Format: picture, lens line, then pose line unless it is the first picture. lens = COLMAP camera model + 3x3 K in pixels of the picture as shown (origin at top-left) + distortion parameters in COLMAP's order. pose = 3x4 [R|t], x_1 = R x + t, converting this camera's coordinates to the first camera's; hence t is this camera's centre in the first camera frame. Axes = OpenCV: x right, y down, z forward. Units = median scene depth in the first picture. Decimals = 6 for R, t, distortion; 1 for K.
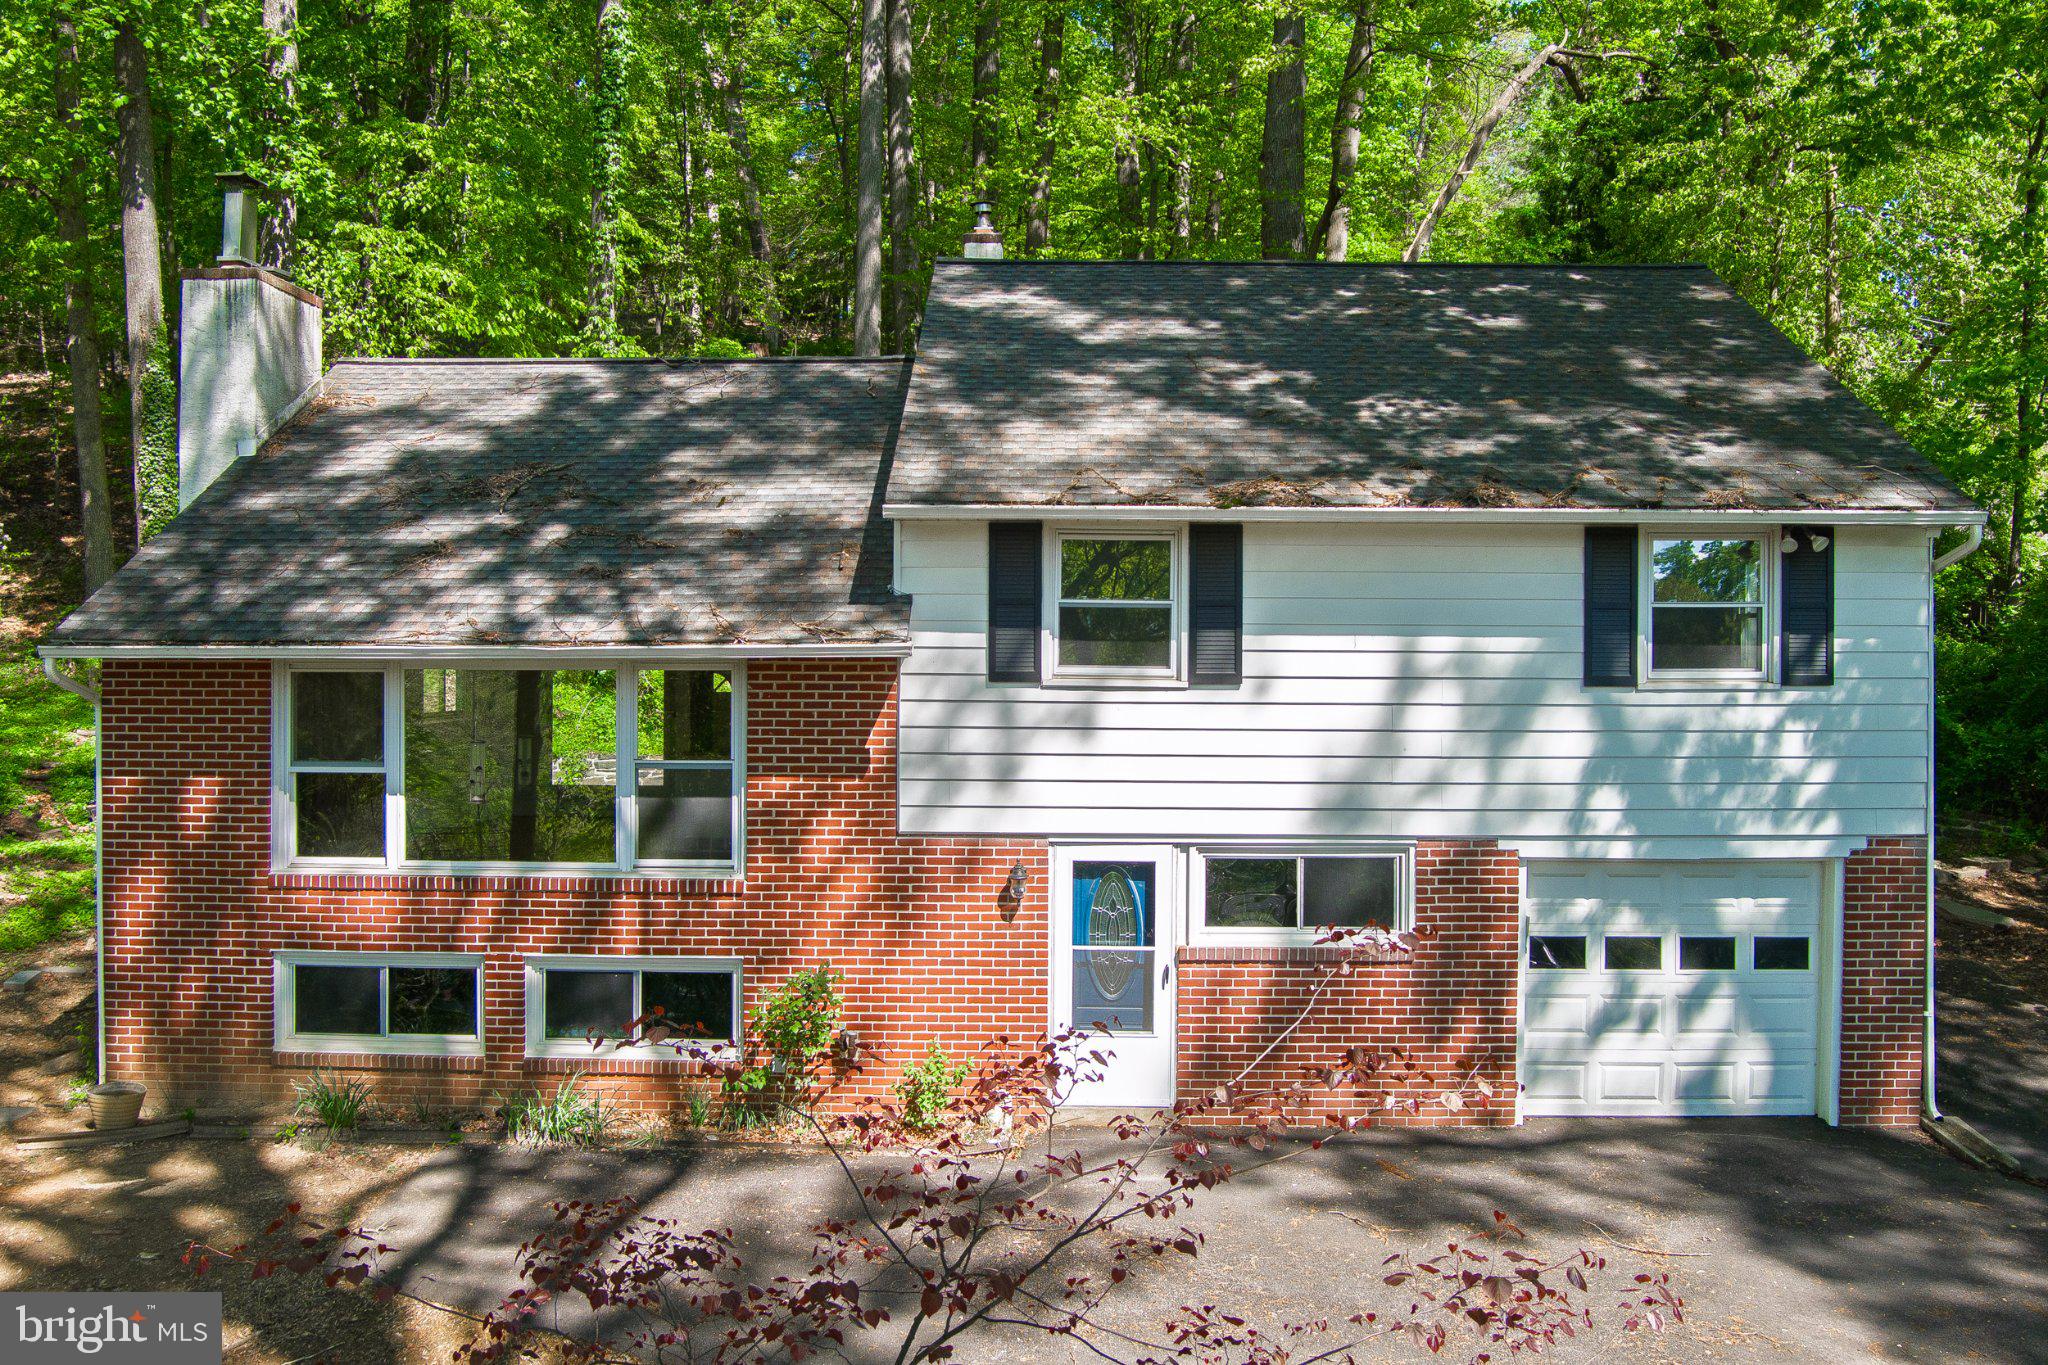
lens RADIAL K [[1668.7, 0, 1013.0], [0, 1668.7, 678.8], [0, 0, 1]] dist [-0.073678, 0.000615]
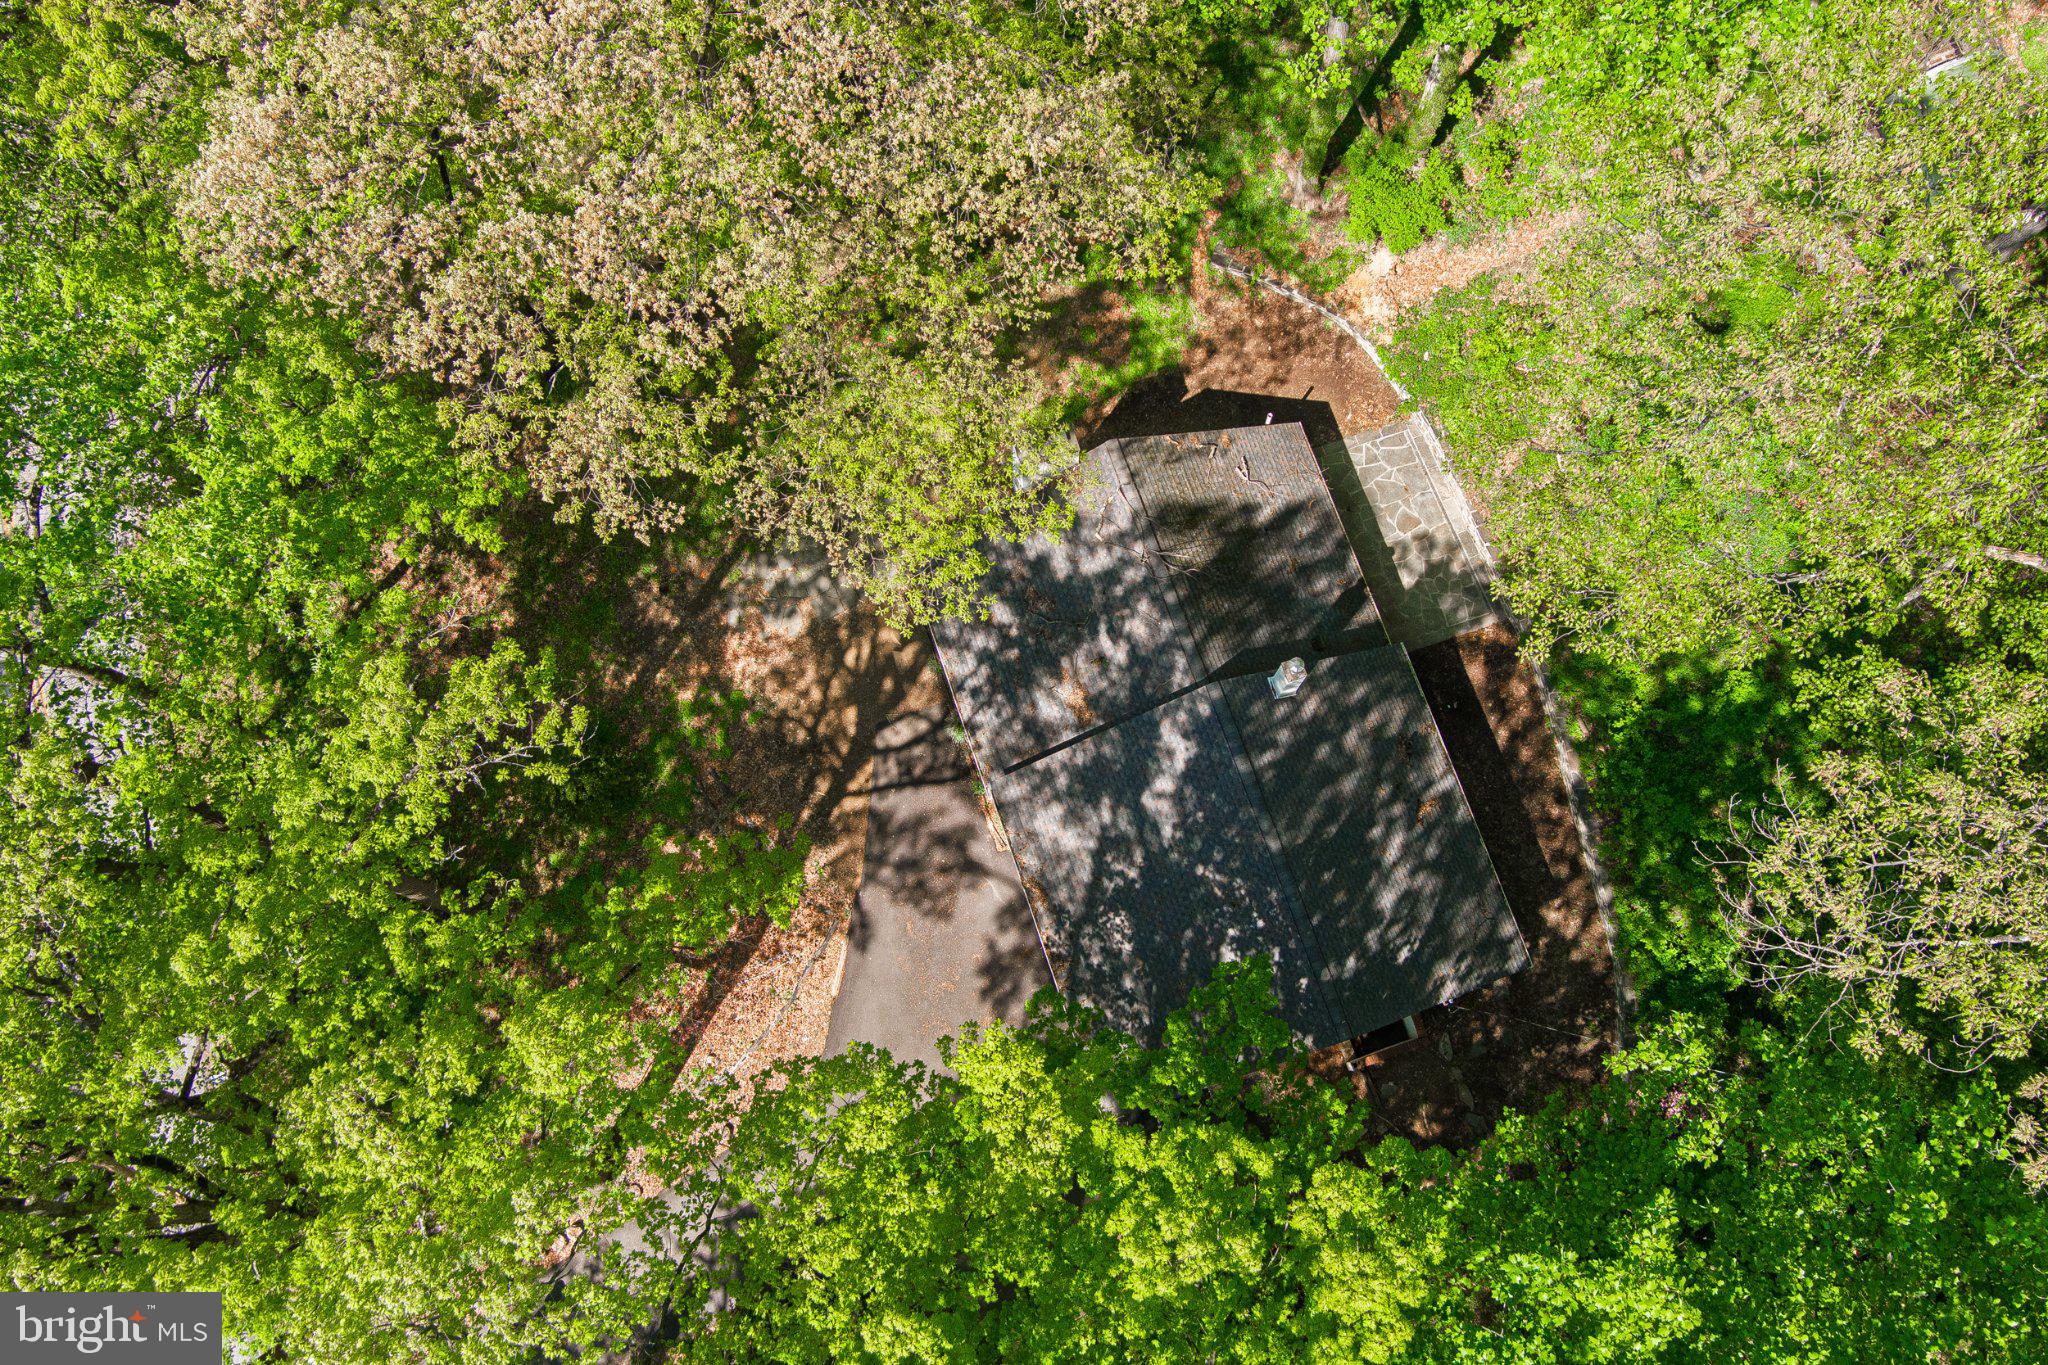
lens RADIAL K [[1668.7, 0, 1013.0], [0, 1668.7, 678.8], [0, 0, 1]] dist [-0.073678, 0.000615]
pose [[0.341572, 0.911783, -0.227992, 0.449741], [-0.004696, 0.244235, 0.969705, -3.096448], [0.939844, -0.330154, 0.087706, 0.792024]]
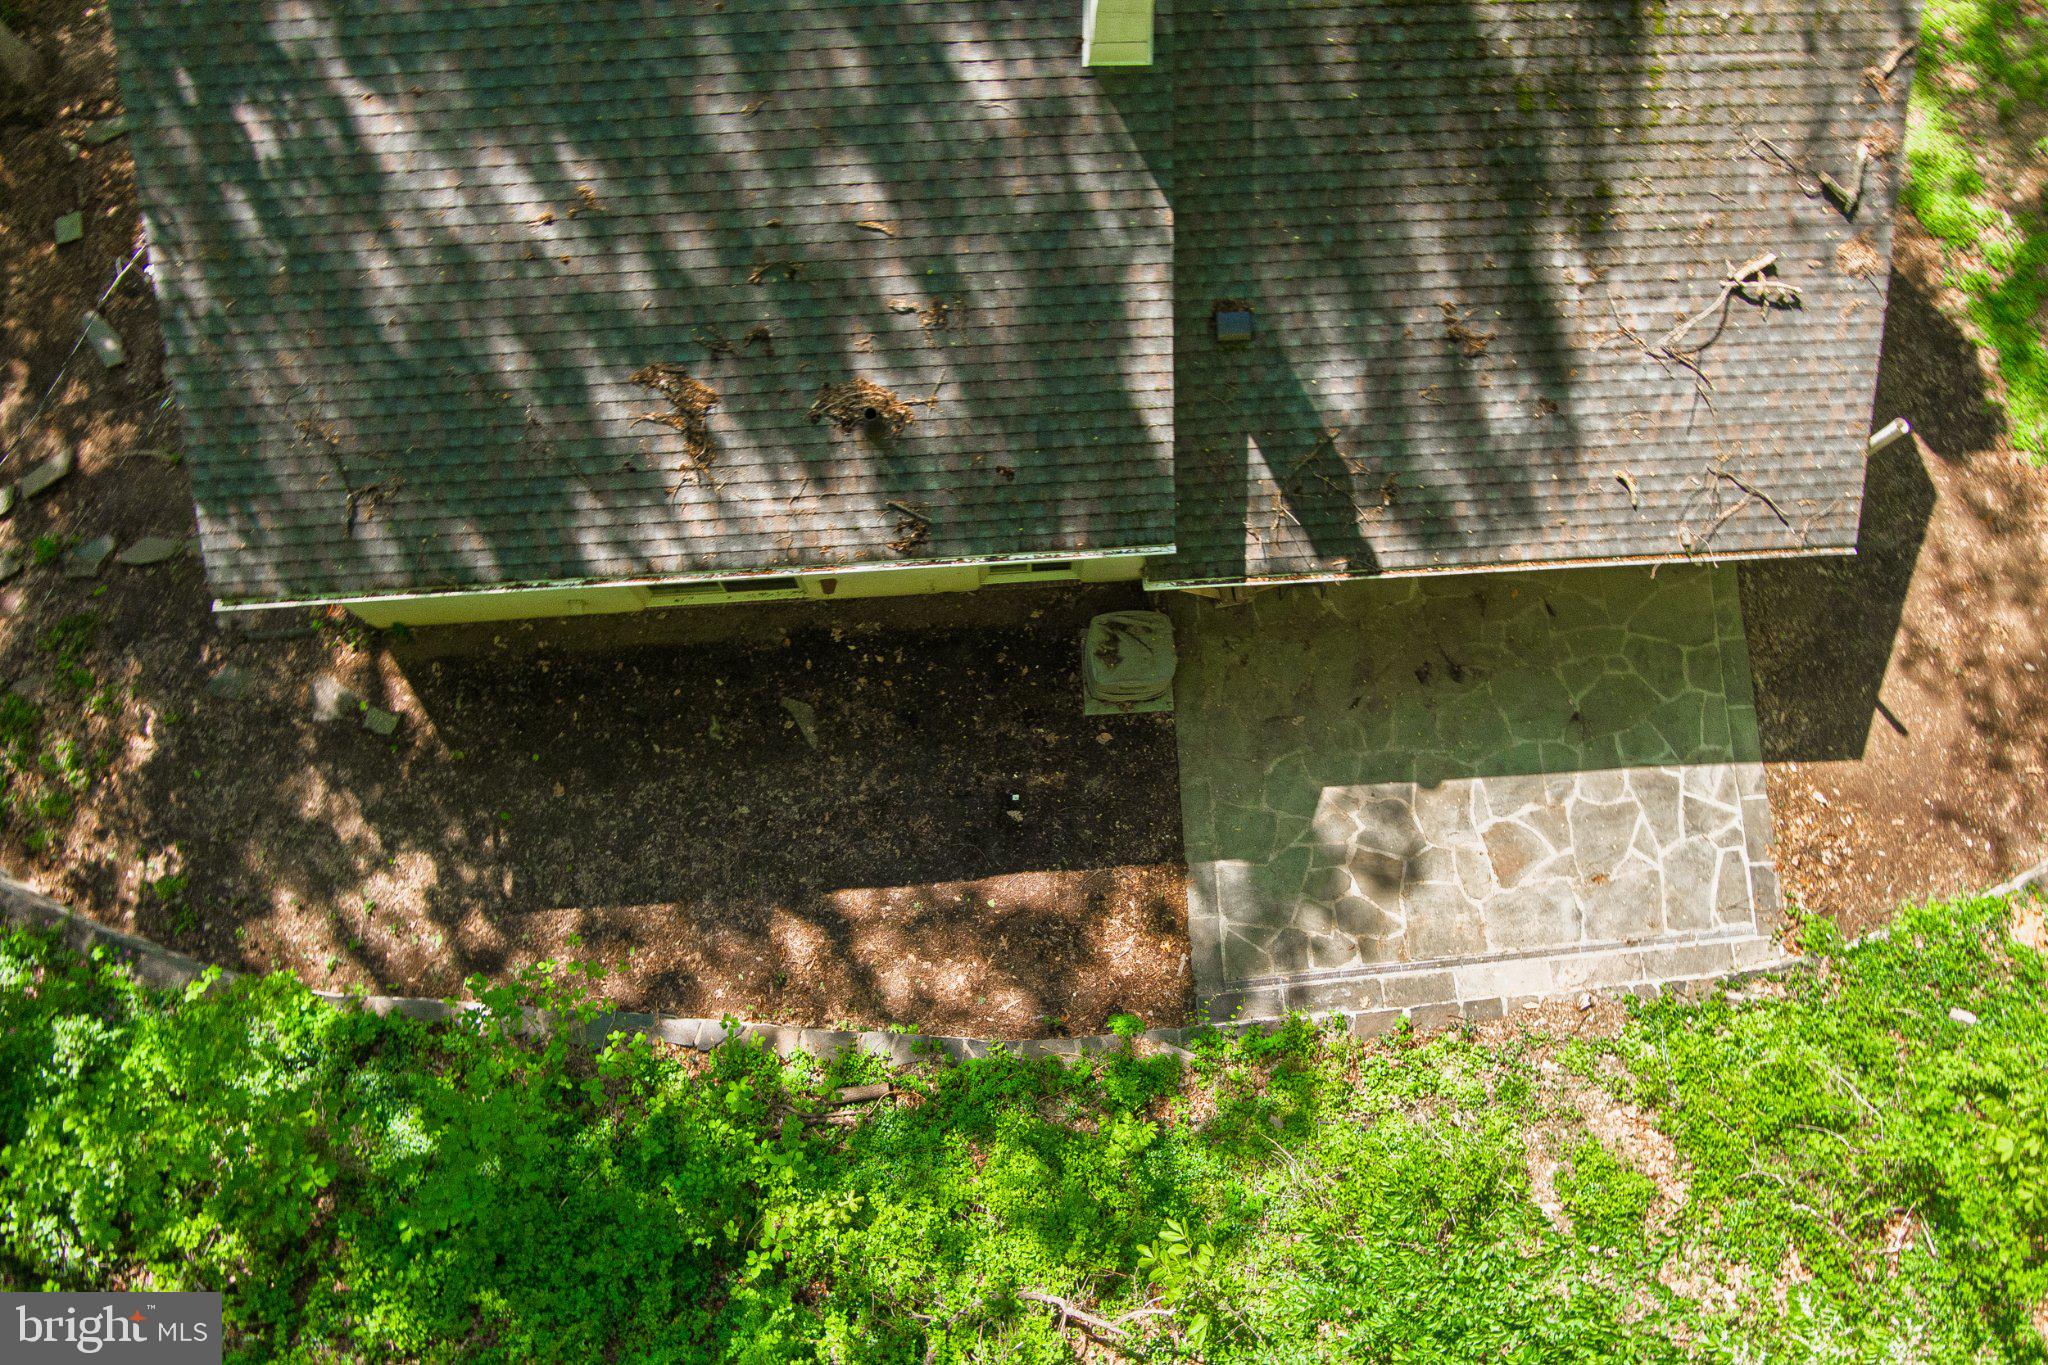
lens RADIAL K [[1668.7, 0, 1013.0], [0, 1668.7, 678.8], [0, 0, 1]] dist [-0.073678, 0.000615]
pose [[-0.997723, 0.060299, -0.030223, 0.034480], [-0.018149, 0.191546, 0.981316, -1.154566], [0.064962, 0.979630, -0.190015, 2.065813]]
